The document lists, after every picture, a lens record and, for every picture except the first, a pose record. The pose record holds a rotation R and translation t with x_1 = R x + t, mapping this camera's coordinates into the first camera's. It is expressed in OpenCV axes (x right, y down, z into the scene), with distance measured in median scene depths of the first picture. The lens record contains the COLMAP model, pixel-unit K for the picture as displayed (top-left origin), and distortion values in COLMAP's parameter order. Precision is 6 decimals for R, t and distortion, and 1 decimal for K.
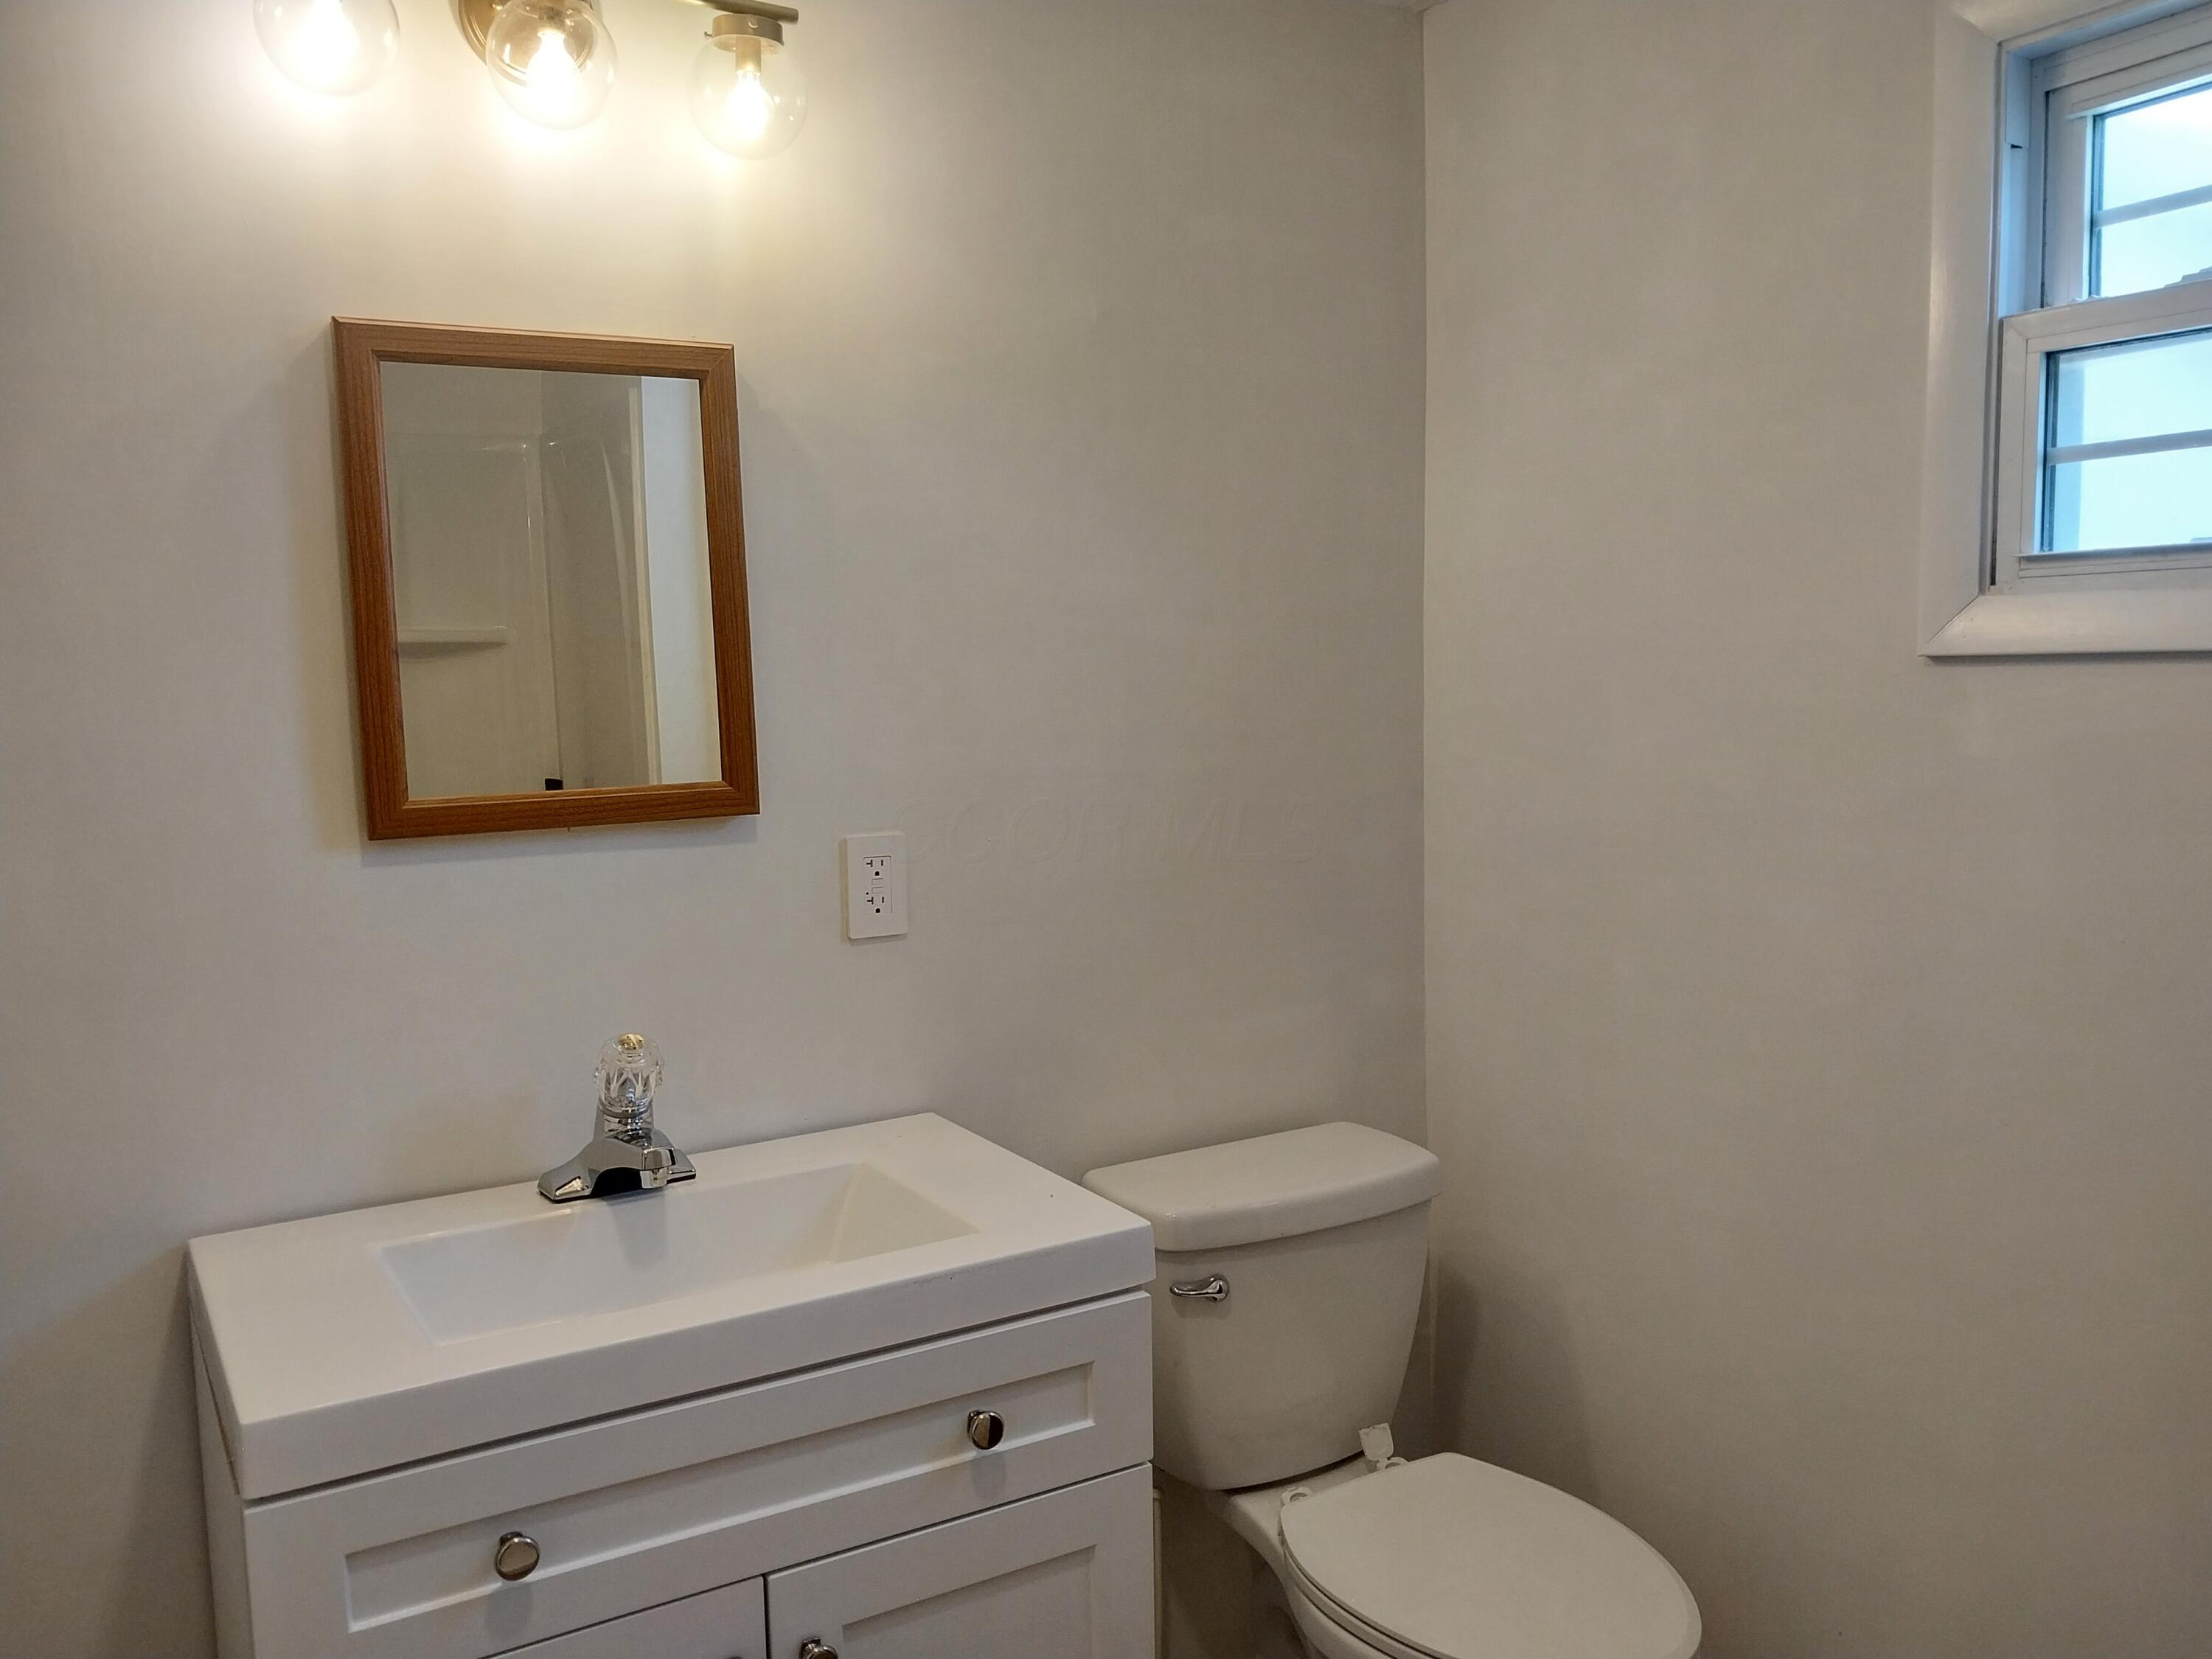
lens RADIAL K [[1749.8, 0, 1106.0], [0, 1749.8, 829.5], [0, 0, 1]] dist [0.129029, -0.180683]
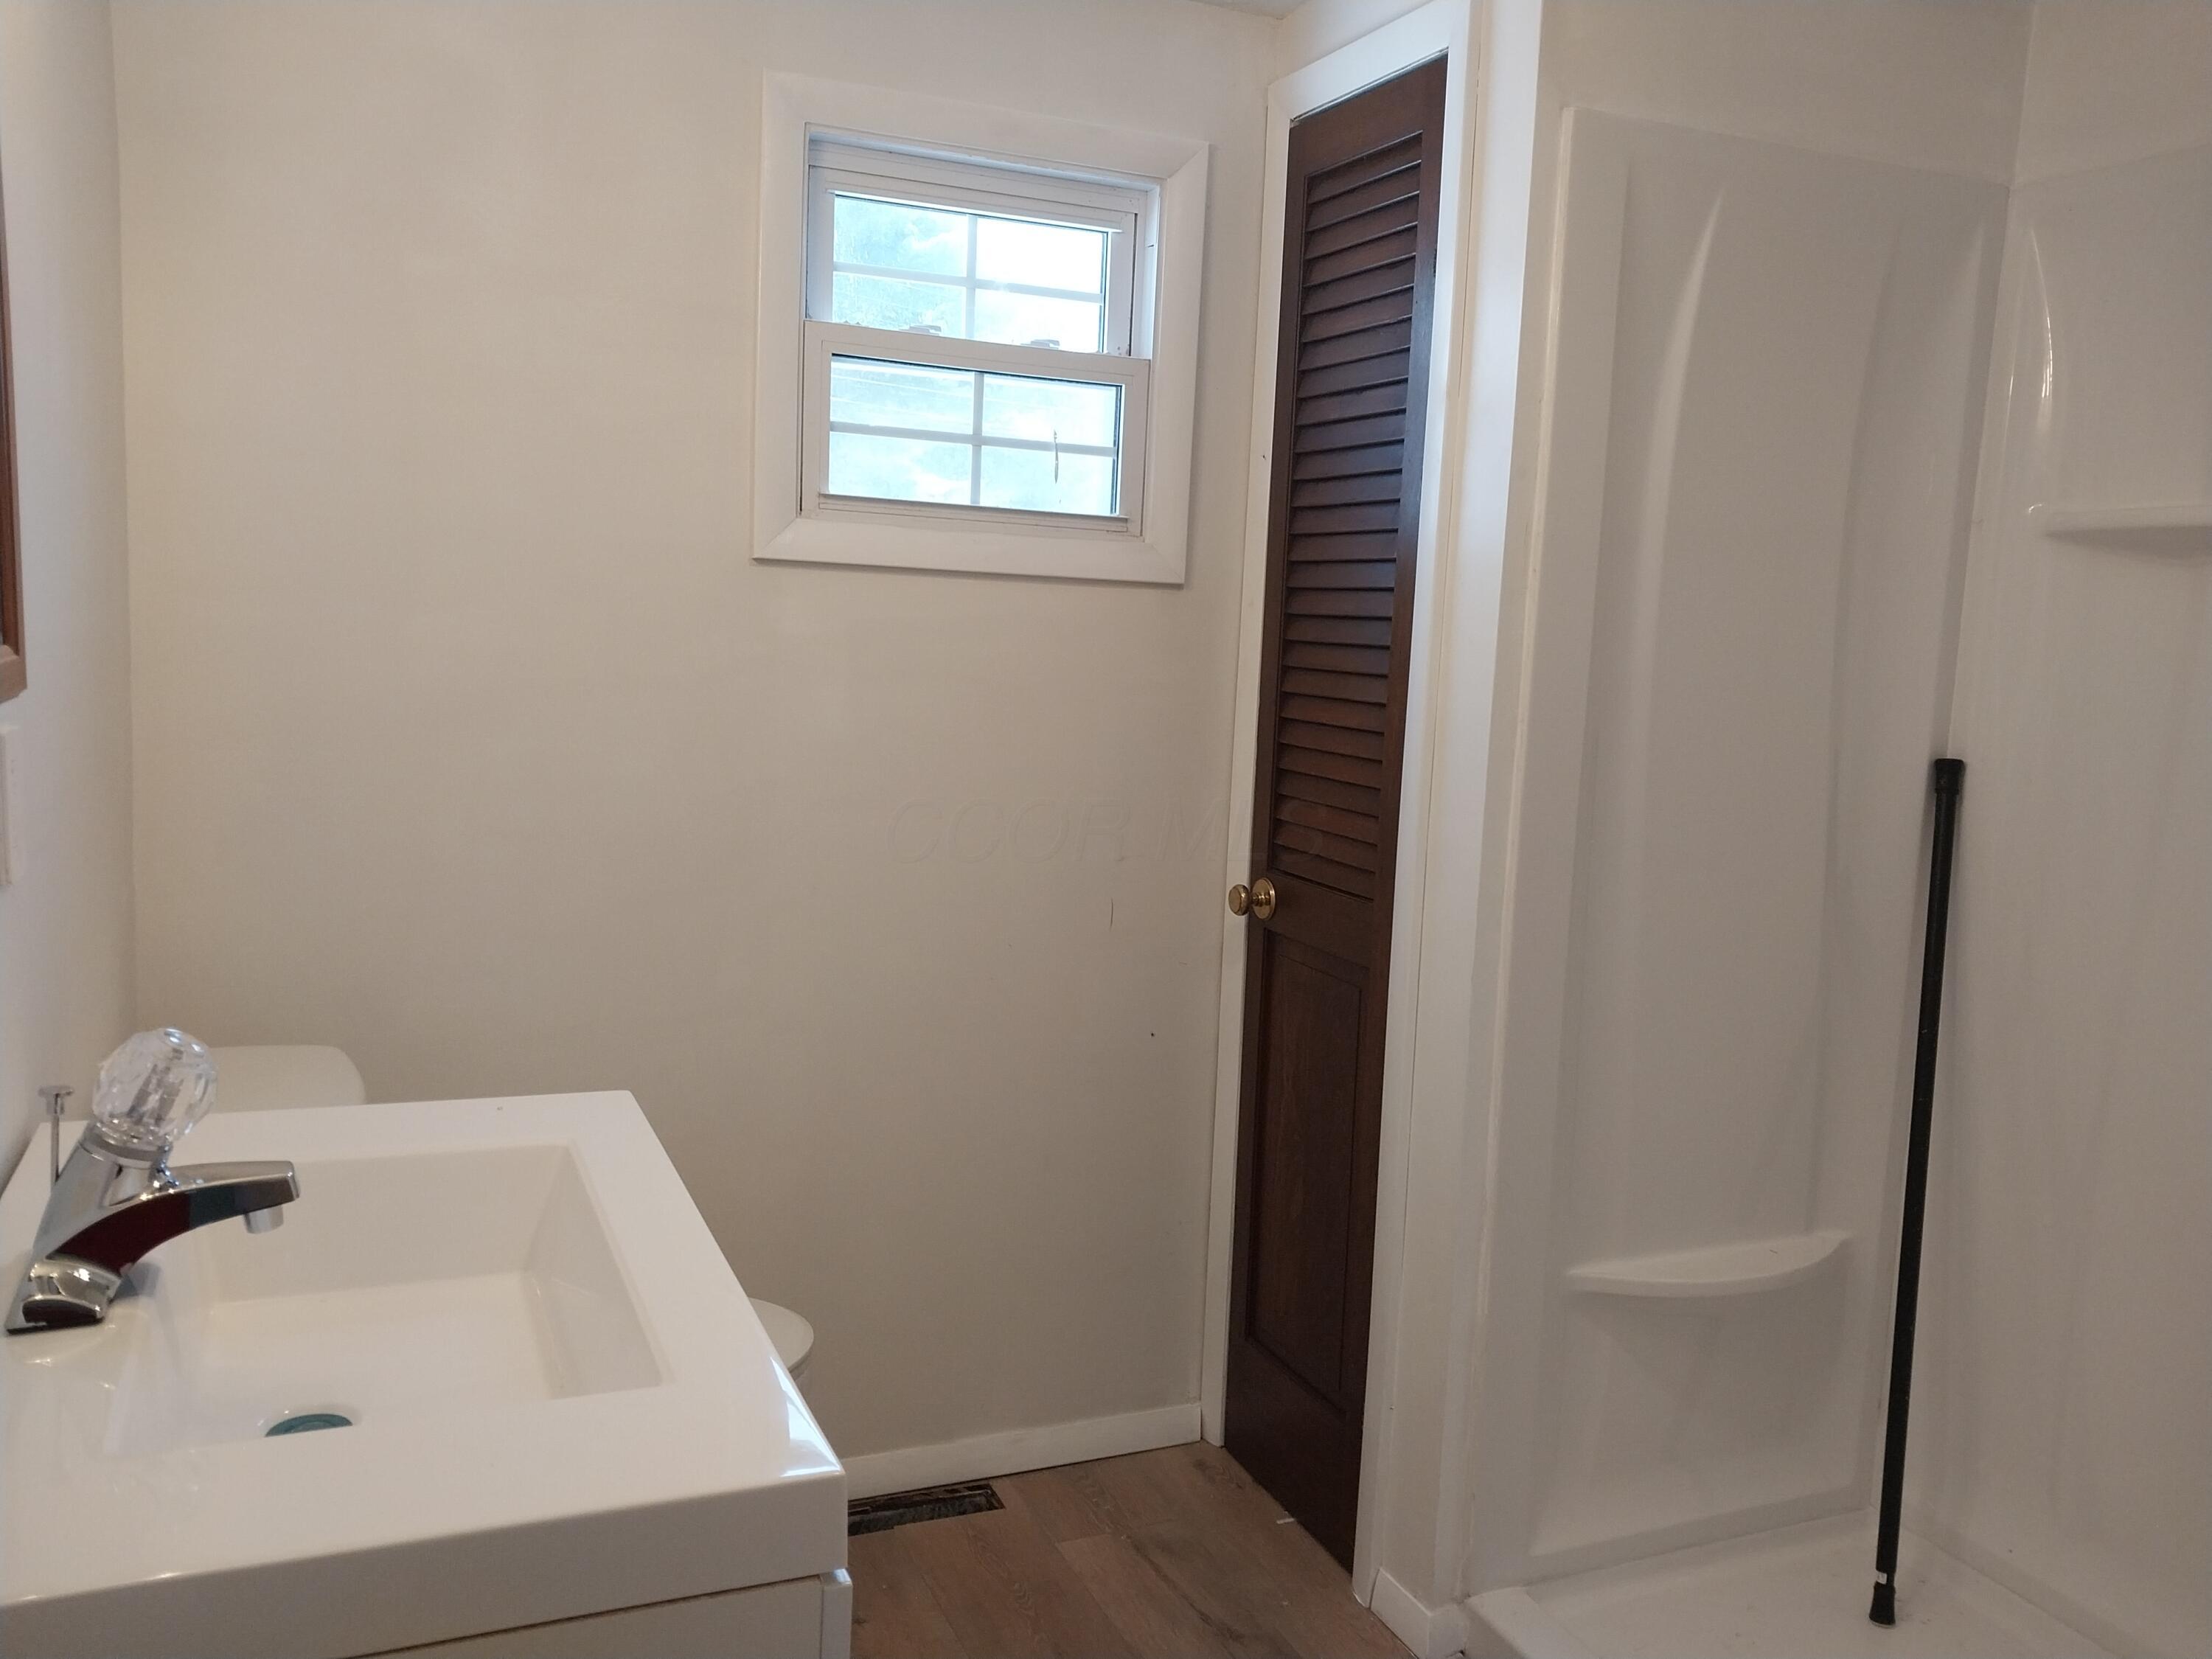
lens RADIAL K [[1749.8, 0, 1106.0], [0, 1749.8, 829.5], [0, 0, 1]] dist [0.129029, -0.180683]
pose [[0.131207, -0.097166, 0.986582, -0.897091], [0.037825, 0.994951, 0.092960, -0.005710], [-0.990633, 0.025121, 0.134220, 0.583490]]
